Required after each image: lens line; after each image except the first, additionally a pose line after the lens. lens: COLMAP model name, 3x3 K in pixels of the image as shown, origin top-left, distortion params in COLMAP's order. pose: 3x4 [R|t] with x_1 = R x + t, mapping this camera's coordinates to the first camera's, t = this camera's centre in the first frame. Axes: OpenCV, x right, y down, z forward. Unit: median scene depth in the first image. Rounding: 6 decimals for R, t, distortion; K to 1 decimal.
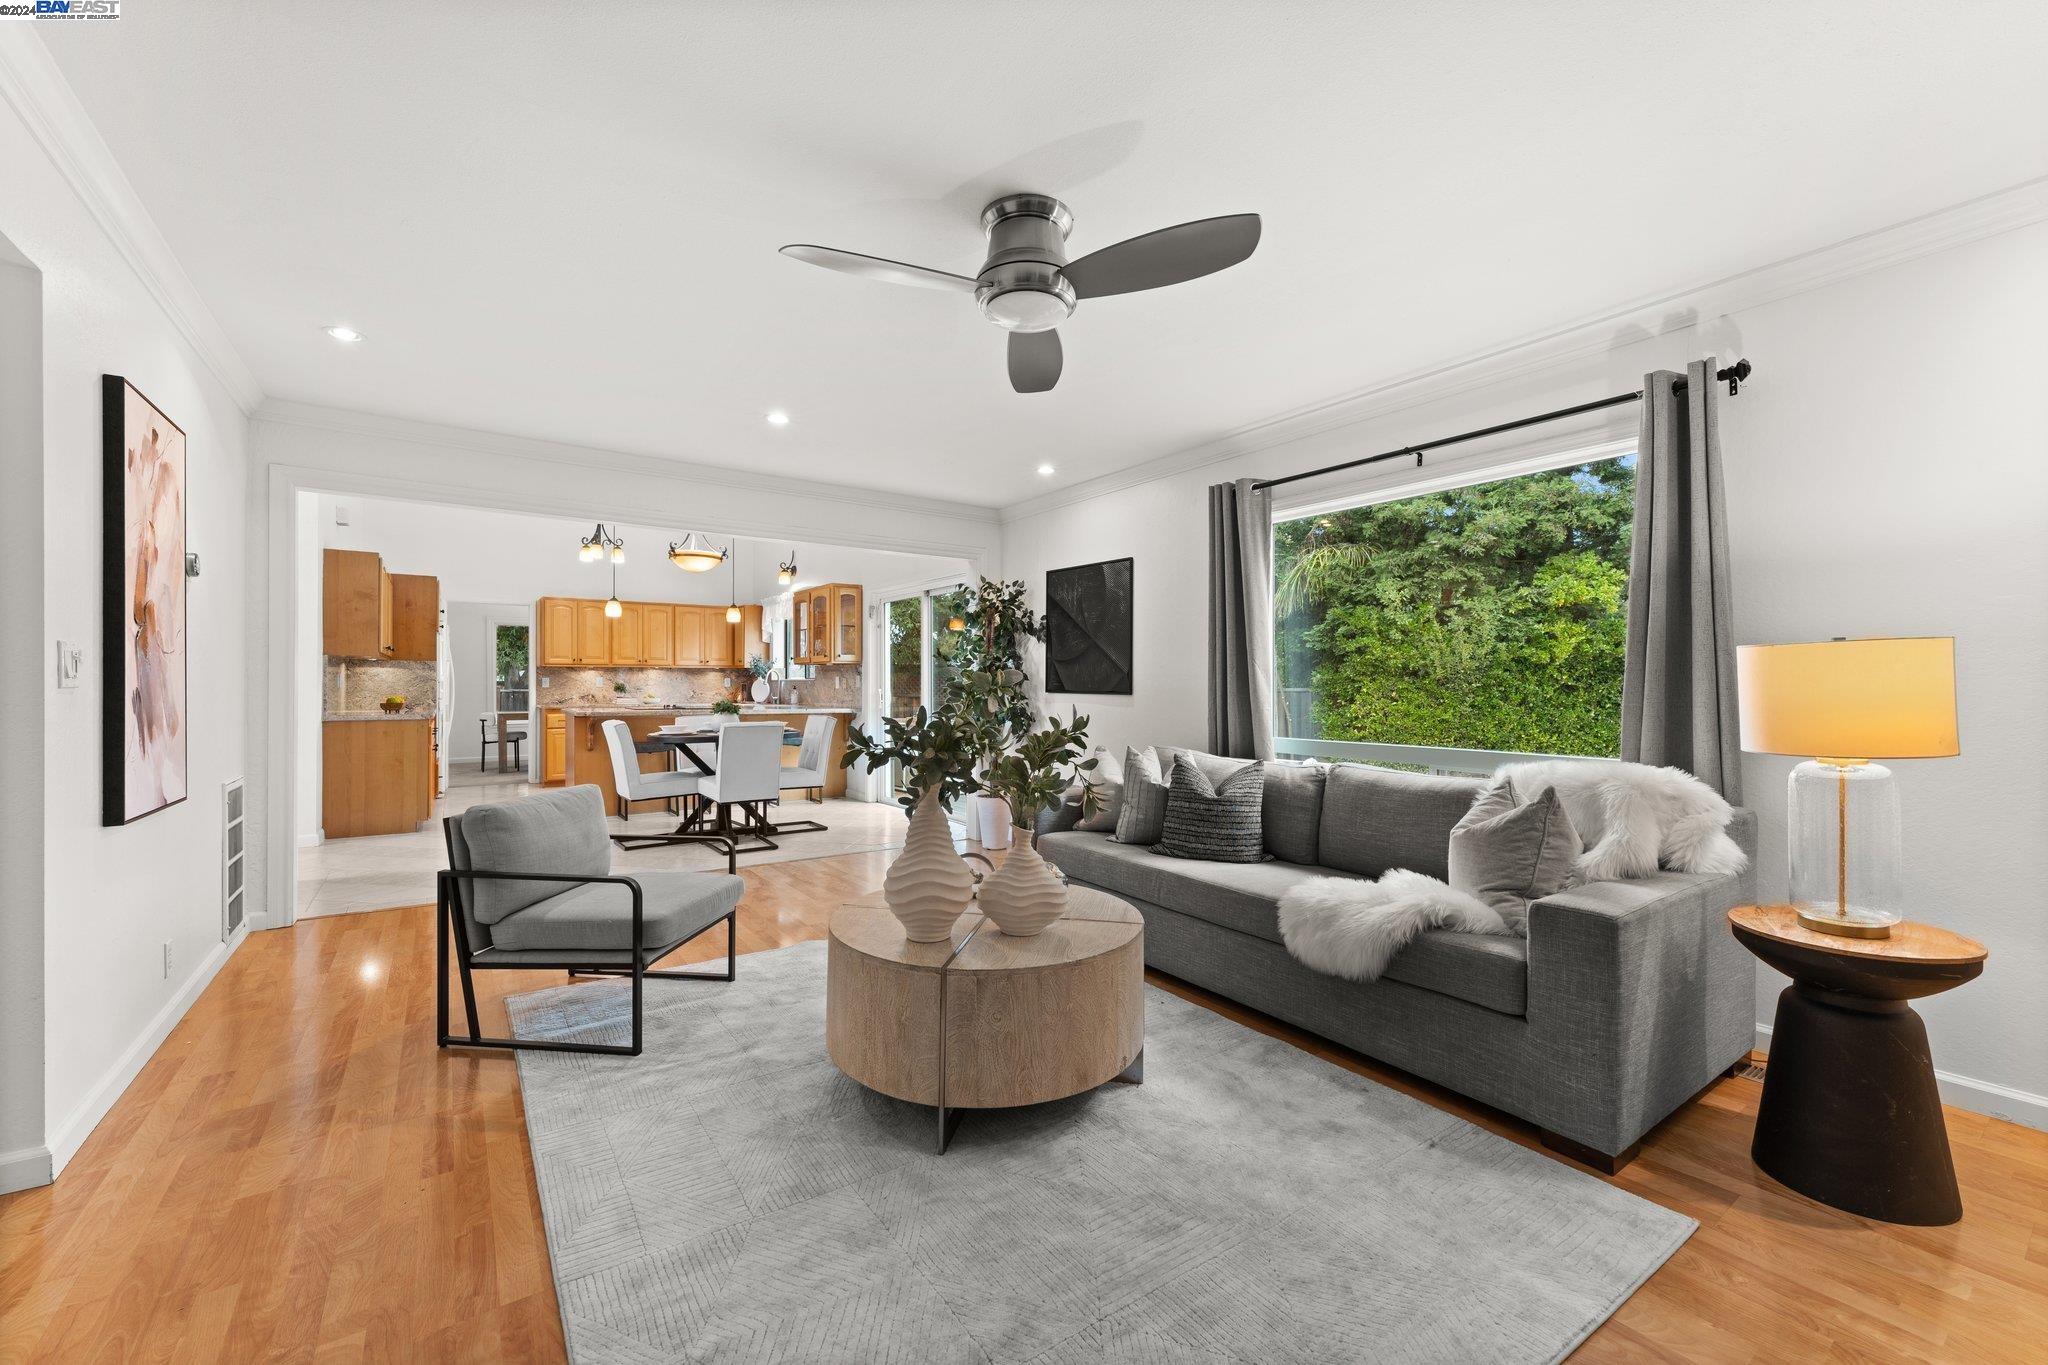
lens RADIAL K [[821.7, 0, 1011.8], [0, 821.7, 681.1], [0, 0, 1]] dist [0.000878, 0.000251]
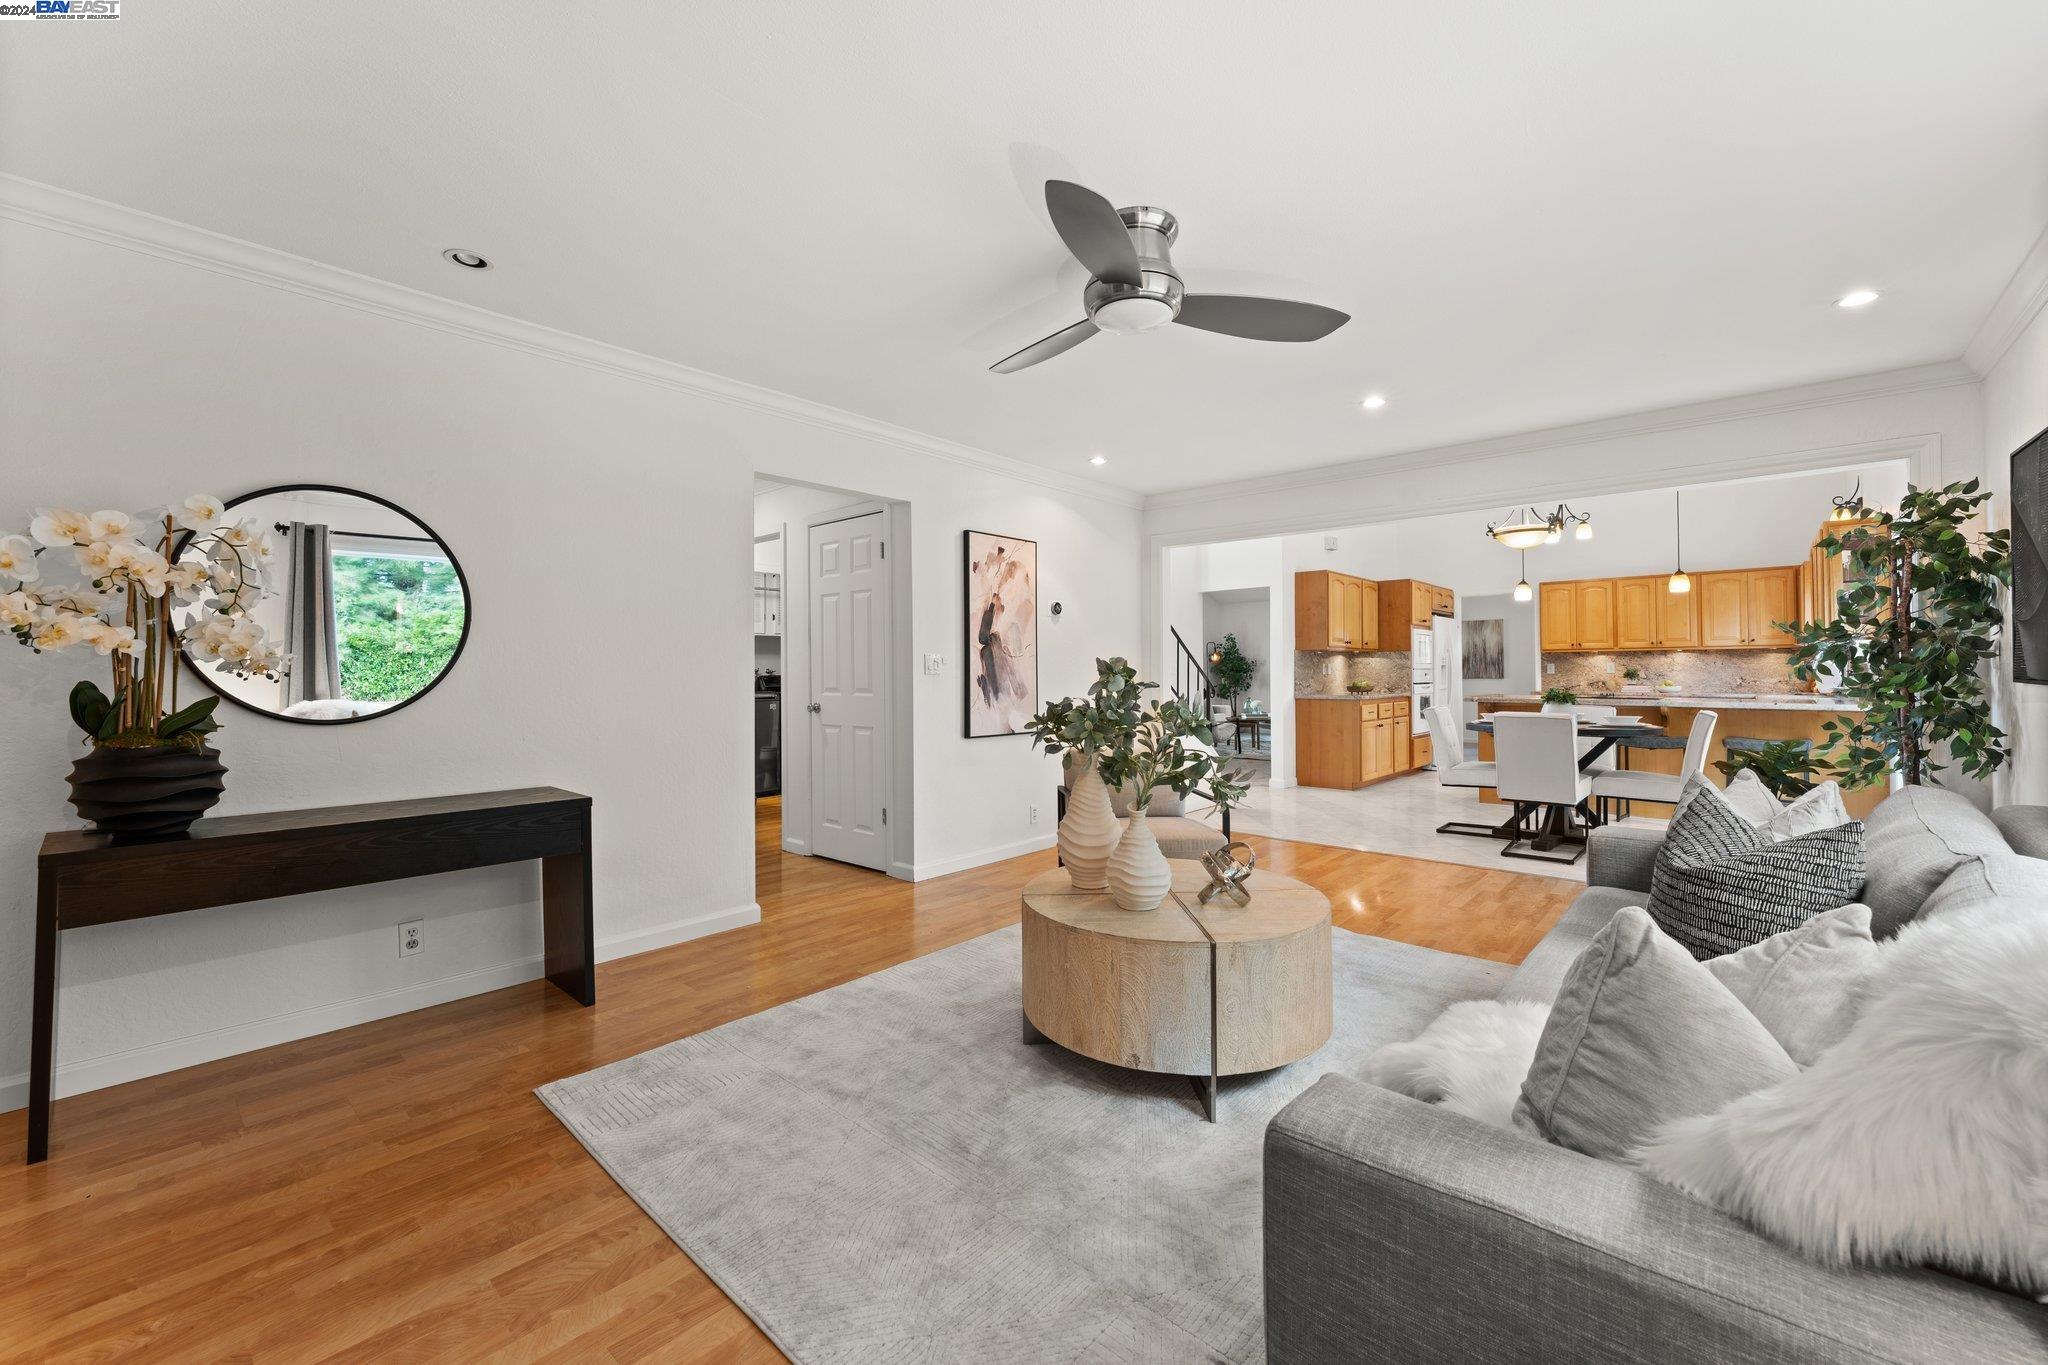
lens RADIAL K [[821.7, 0, 1028.0], [0, 821.7, 670.1], [0, 0, 1]] dist [0.000878, 0.000251]
pose [[0.241974, -0.006054, -0.970264, 0.285143], [0.009550, 0.999947, -0.003858, 0.001578], [0.970236, -0.008332, 0.242019, 0.174924]]
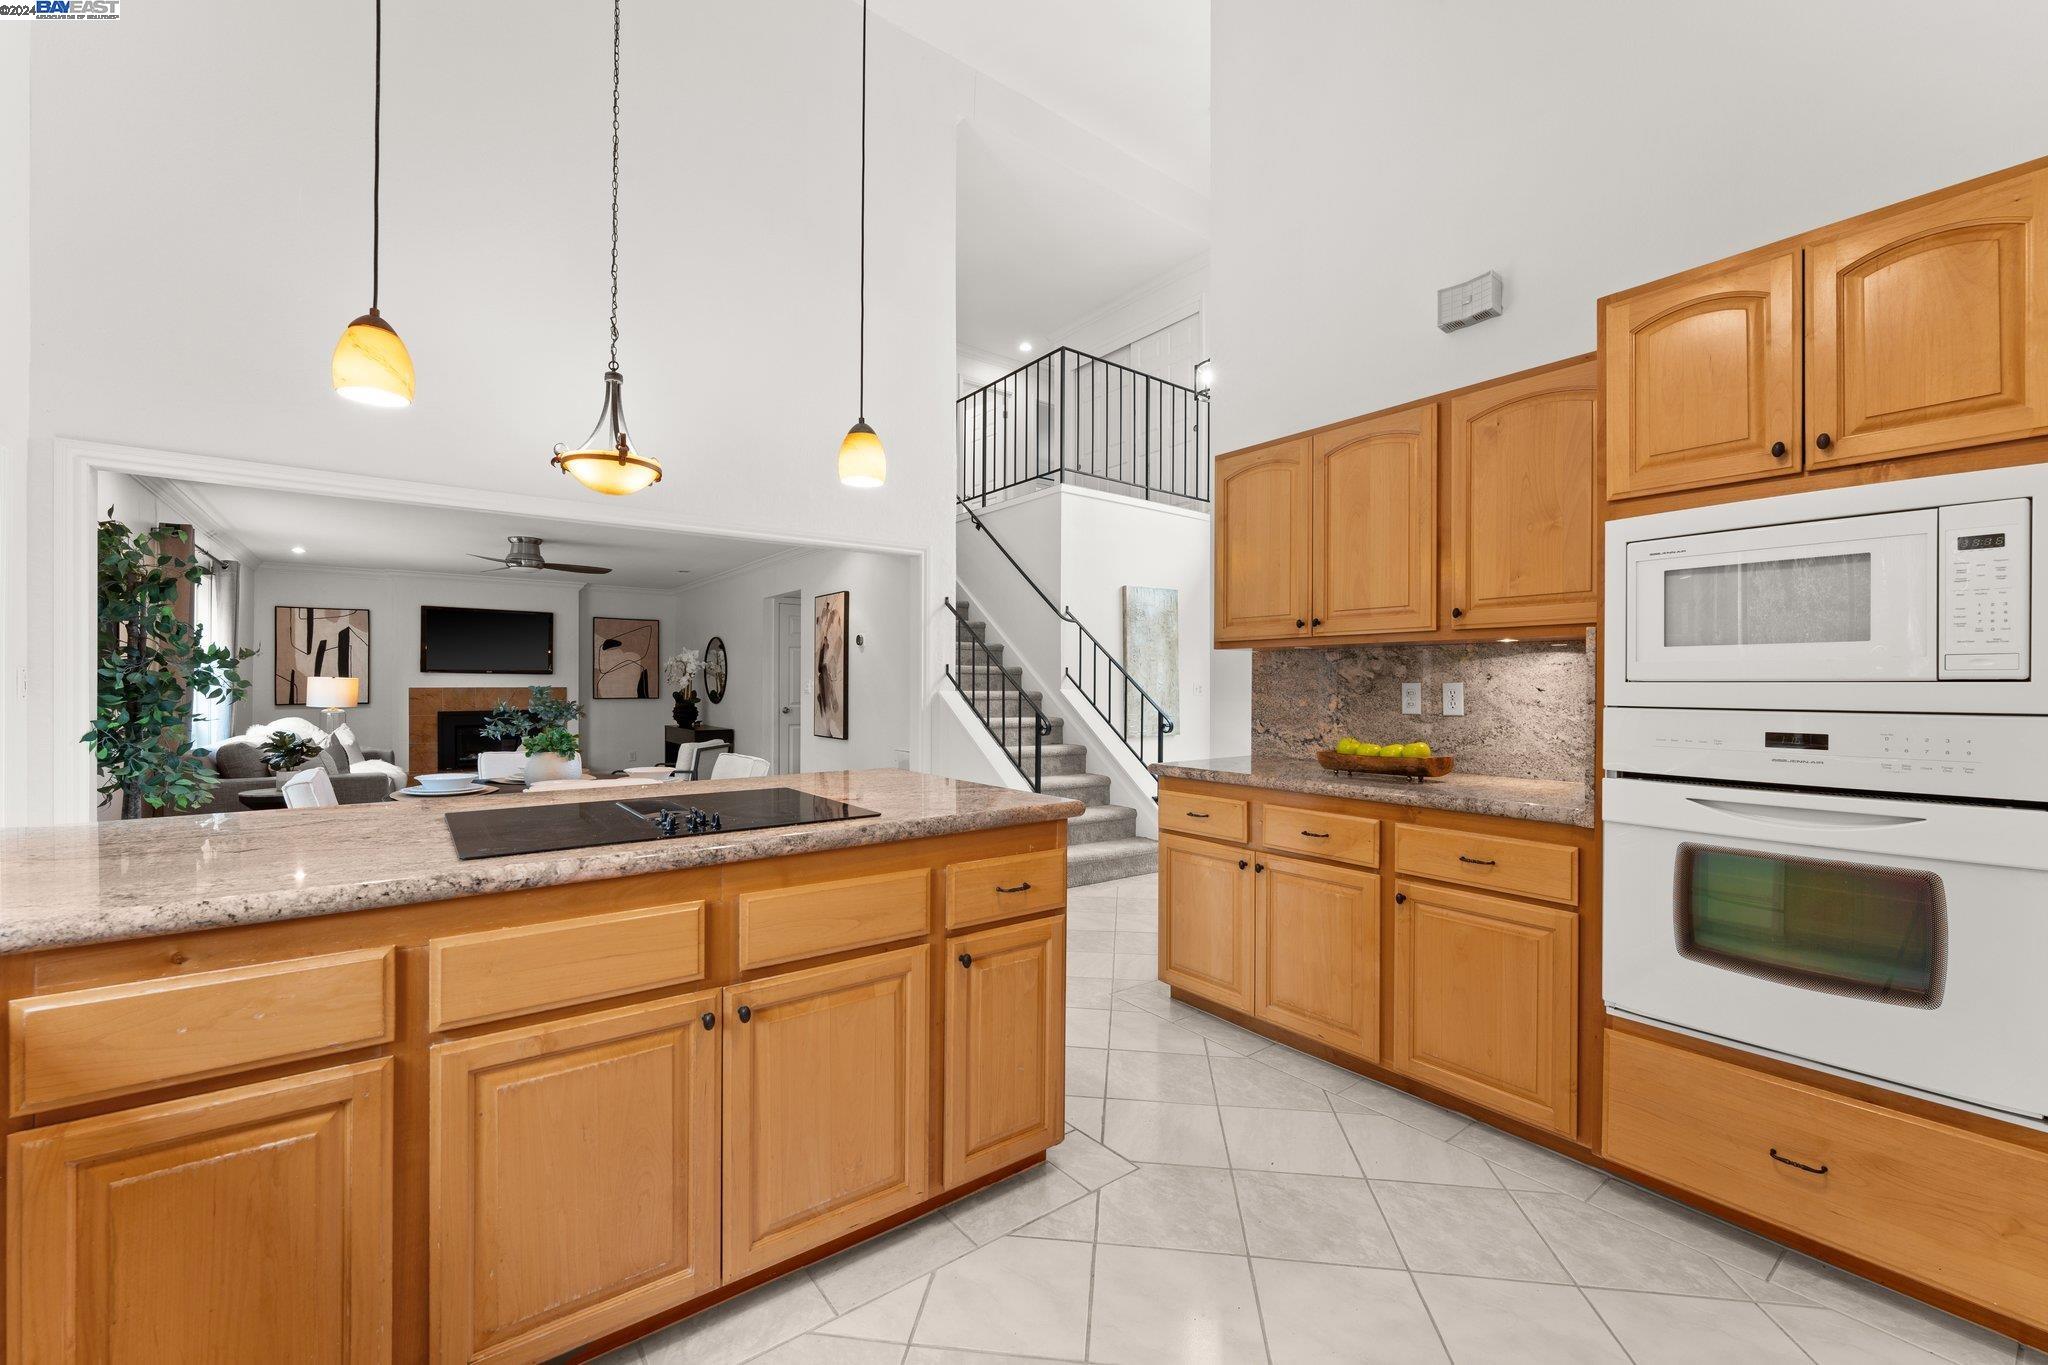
lens RADIAL K [[821.7, 0, 1032.1], [0, 821.7, 685.1], [0, 0, 1]] dist [0.000878, 0.000251]
pose [[-0.999135, -0.013933, -0.039176, -0.510161], [-0.013806, 0.999899, -0.003504, -0.008155], [0.039220, -0.002960, -0.999226, 1.146817]]
